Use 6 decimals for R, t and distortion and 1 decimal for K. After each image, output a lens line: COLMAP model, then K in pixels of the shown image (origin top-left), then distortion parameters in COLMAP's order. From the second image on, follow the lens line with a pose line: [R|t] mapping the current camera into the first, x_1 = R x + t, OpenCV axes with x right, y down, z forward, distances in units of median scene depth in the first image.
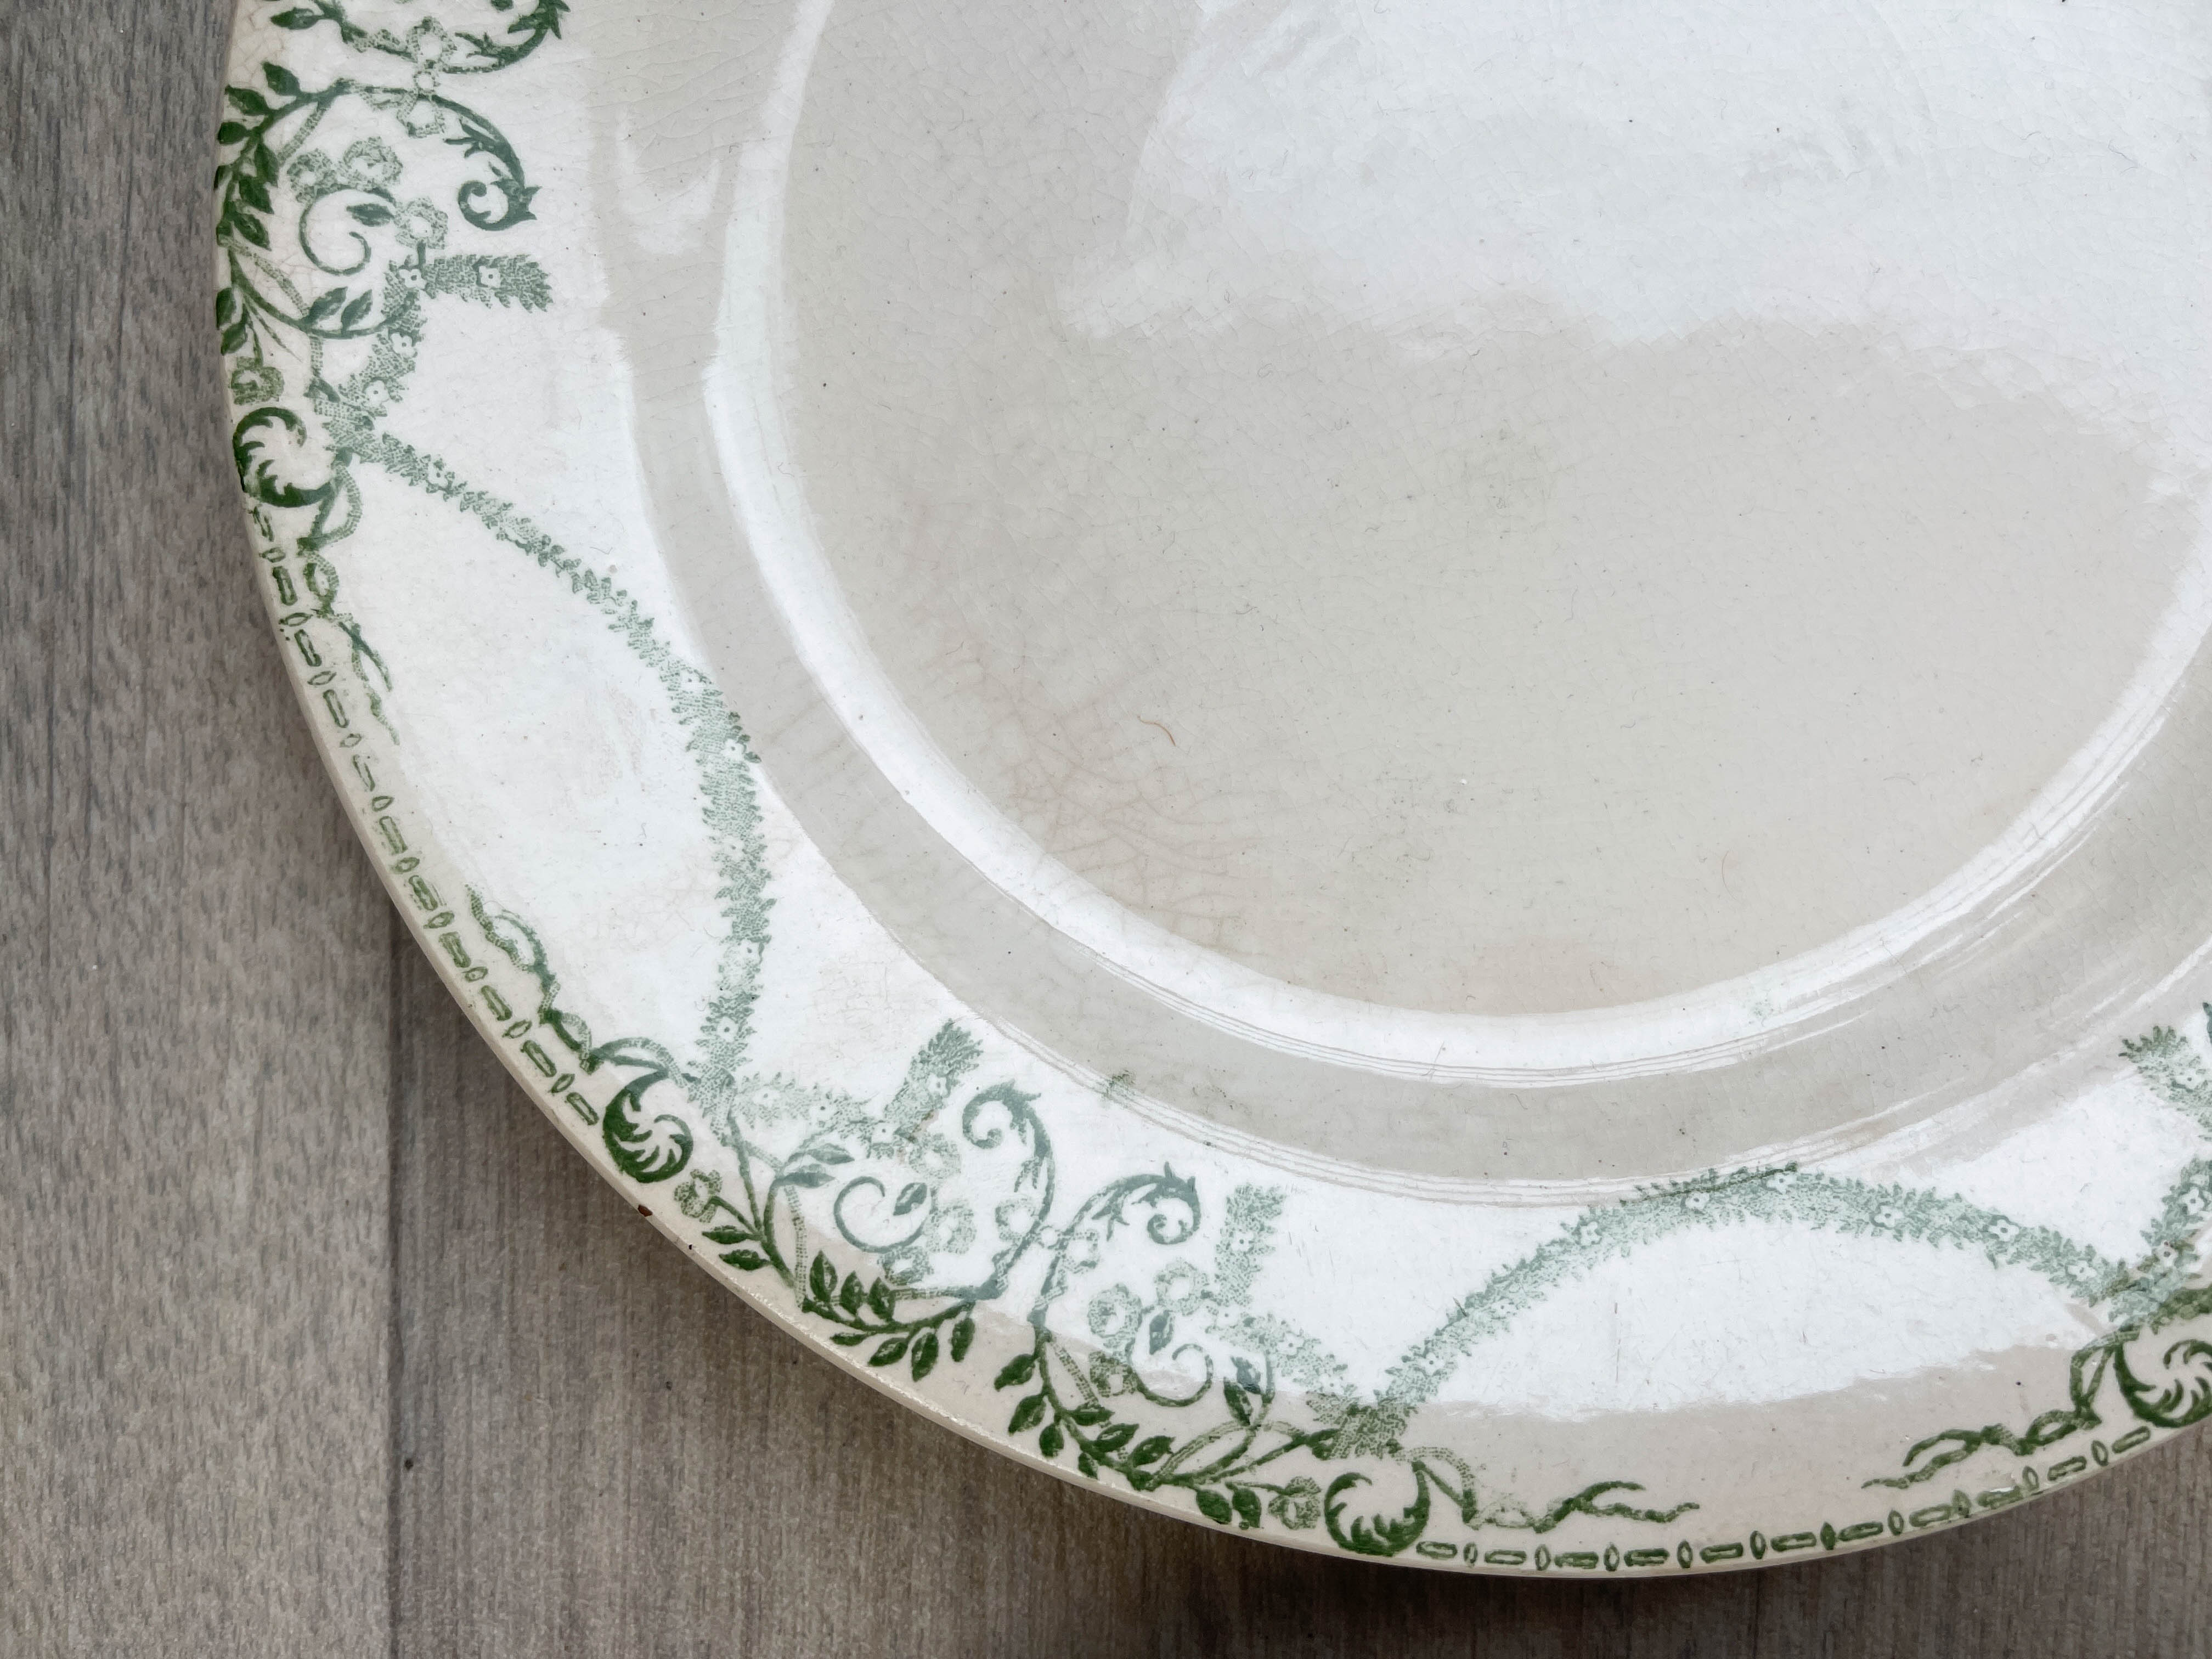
lens RADIAL K [[1749.3, 0, 1107.9], [0, 1749.3, 827.8], [0, 0, 1]] dist [0.031526, -0.076559]
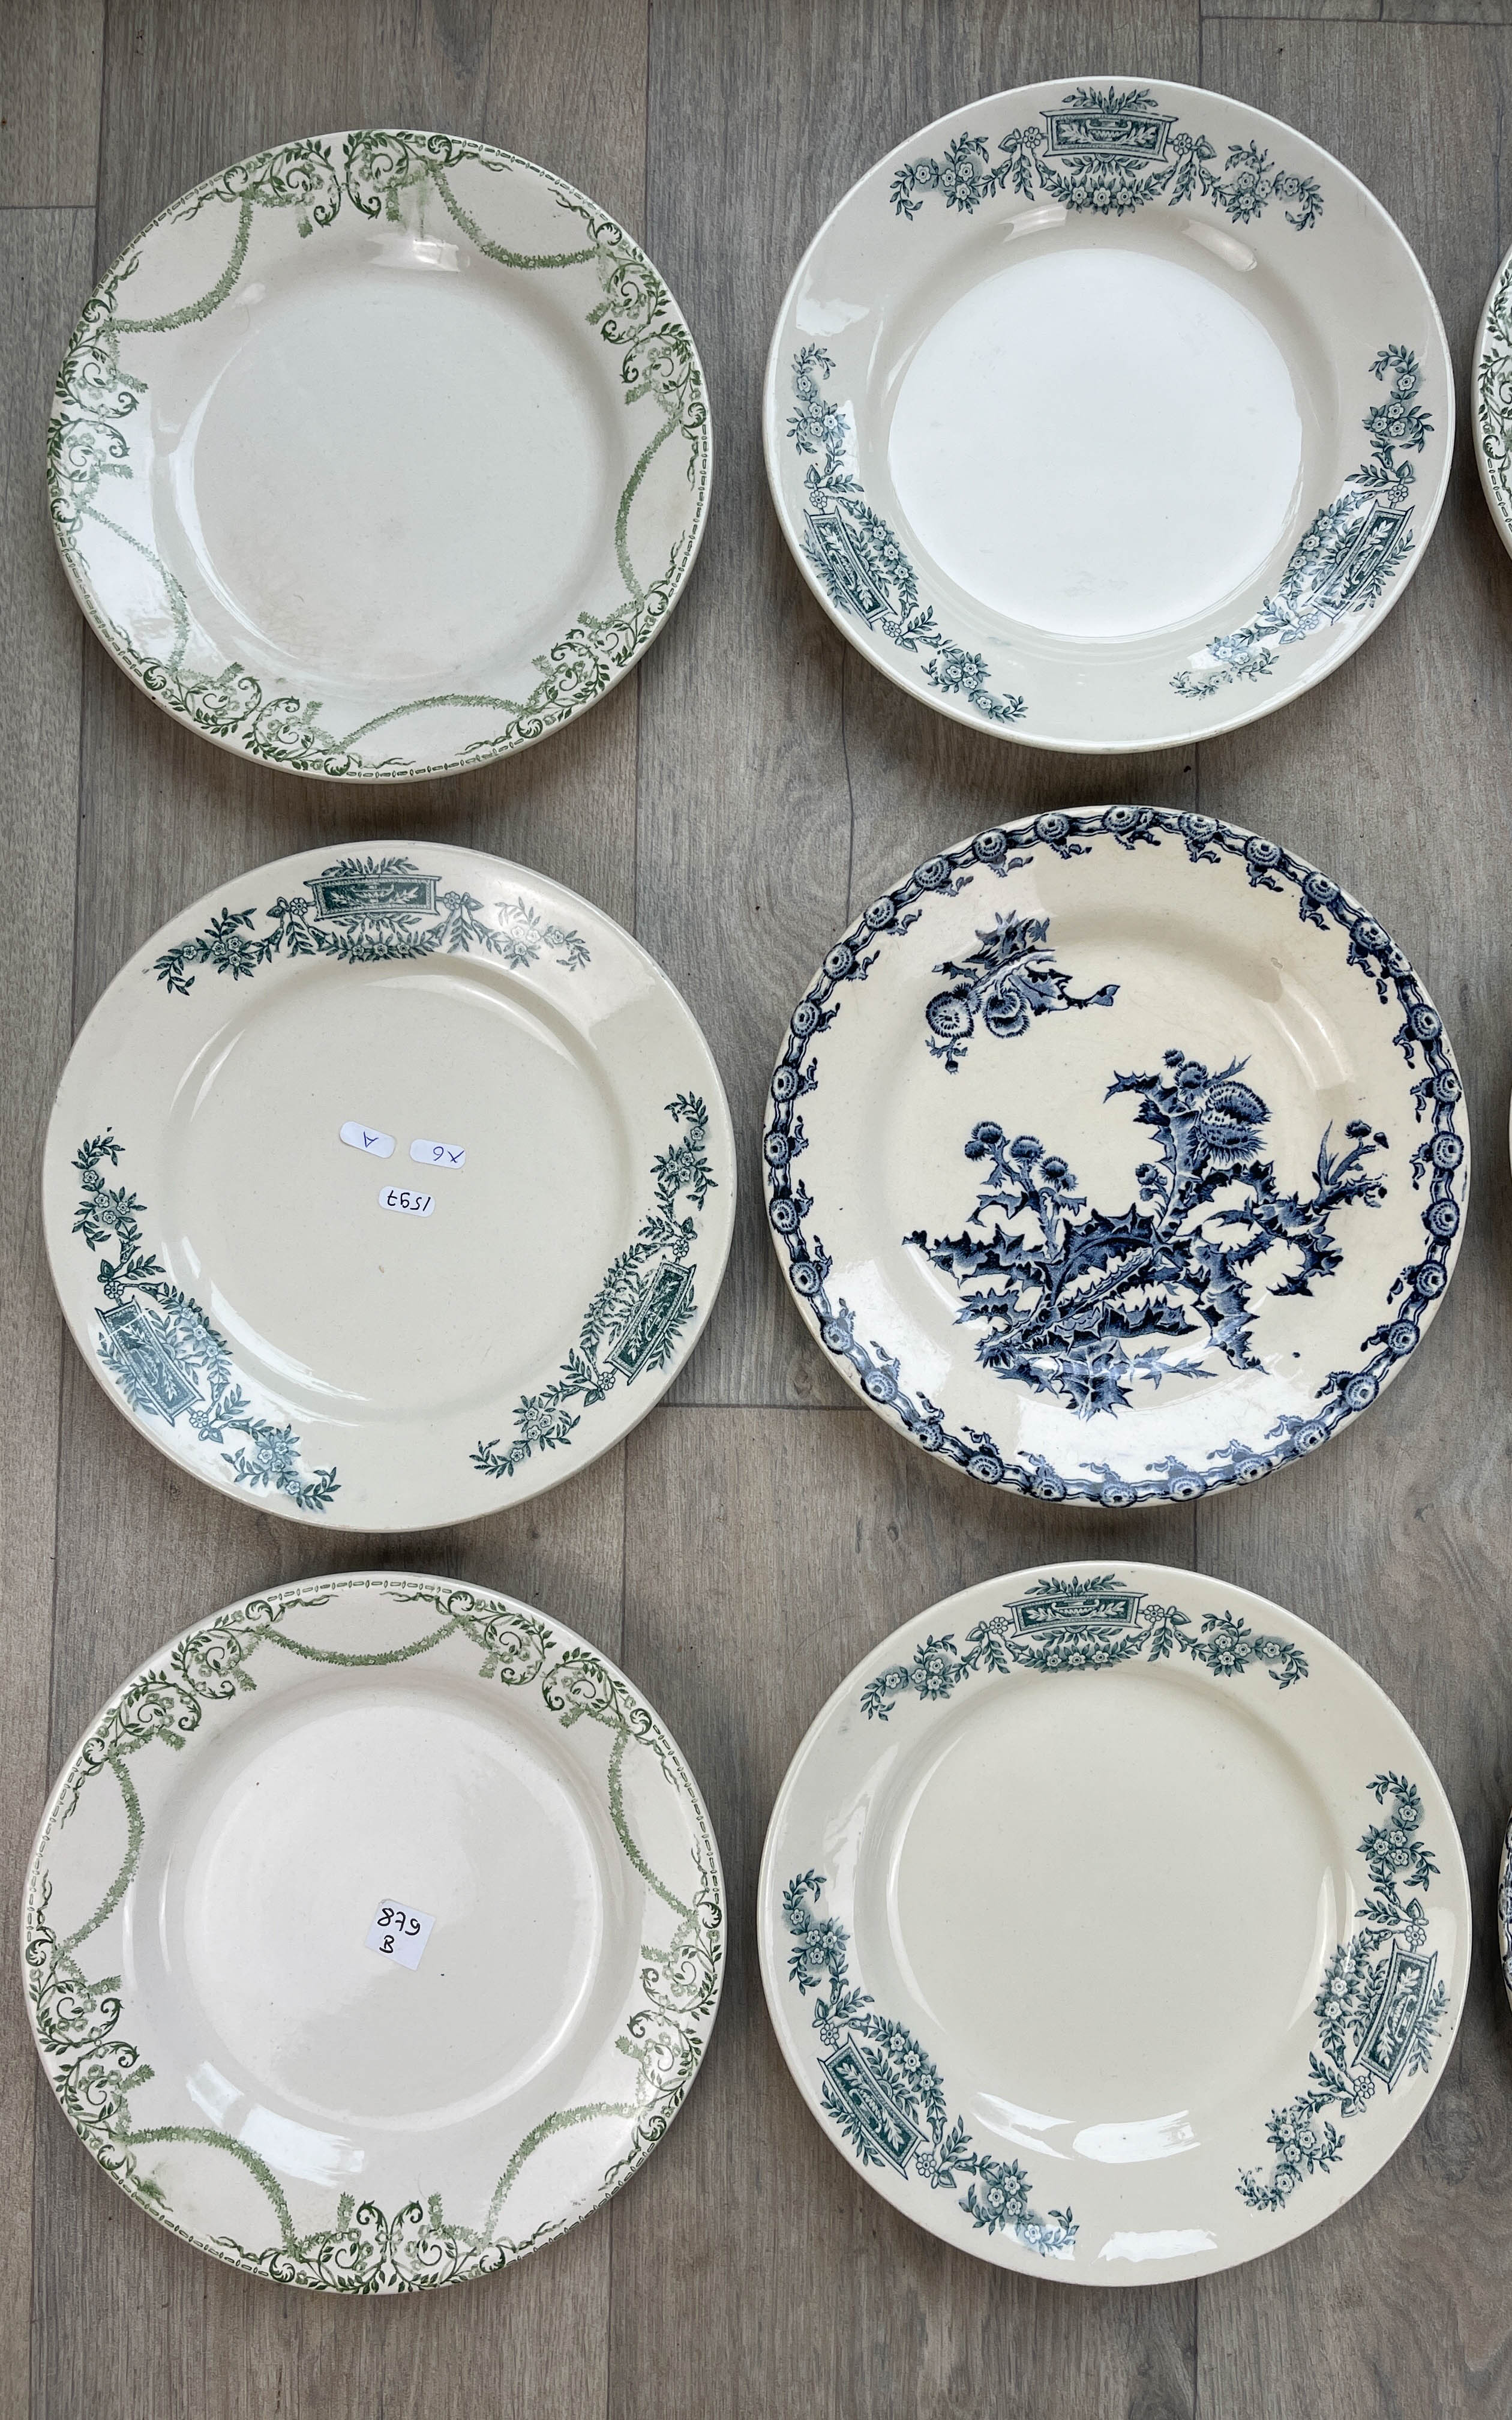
lens RADIAL K [[1844.7, 0, 756.2], [0, 1844.7, 1218.9], [0, 0, 1]] dist [0.049890, -0.057483]
pose [[0.999441, -0.004353, 0.033142, 0.935065], [0.007278, 0.996036, -0.088657, 1.747062], [-0.032625, 0.088849, 0.995511, -3.058812]]
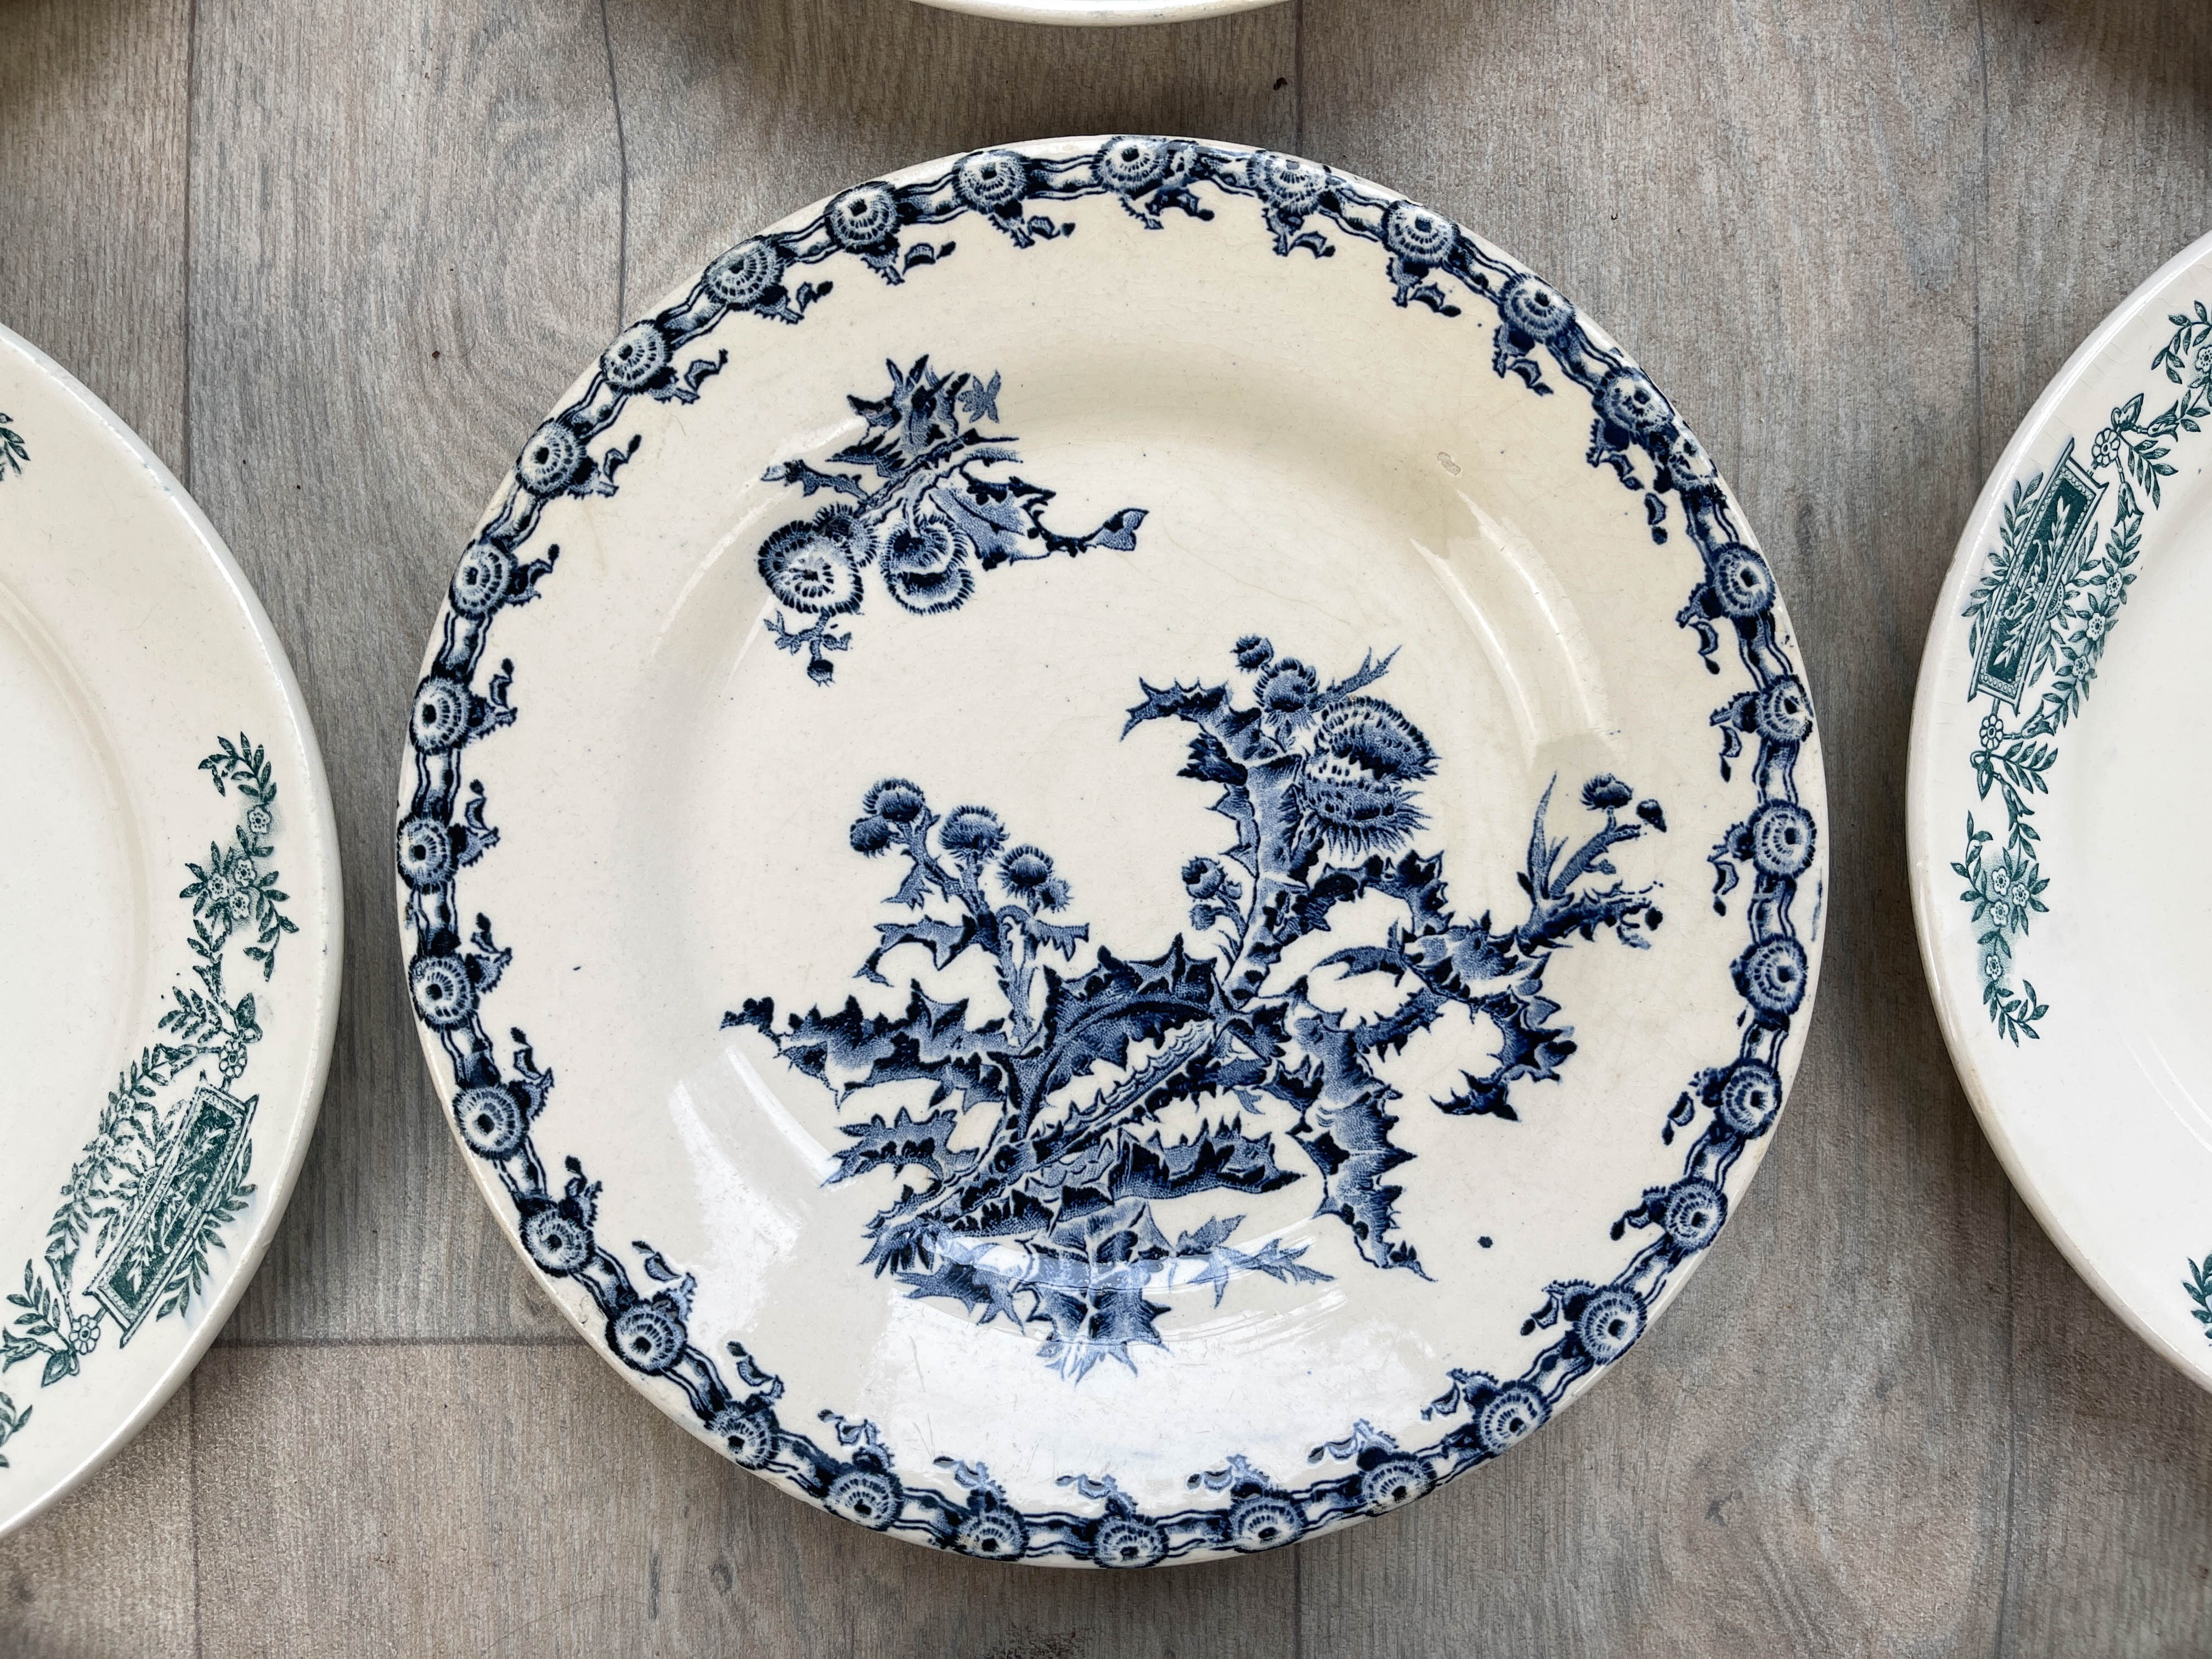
lens RADIAL K [[1743.9, 0, 1106.6], [0, 1743.9, 839.3], [0, 0, 1]] dist [0.096584, -0.168642]
pose [[0.996469, -0.019994, 0.081540, 1.678947], [0.022715, 0.999211, -0.032577, 1.300322], [-0.080824, 0.034314, 0.996138, -0.963693]]
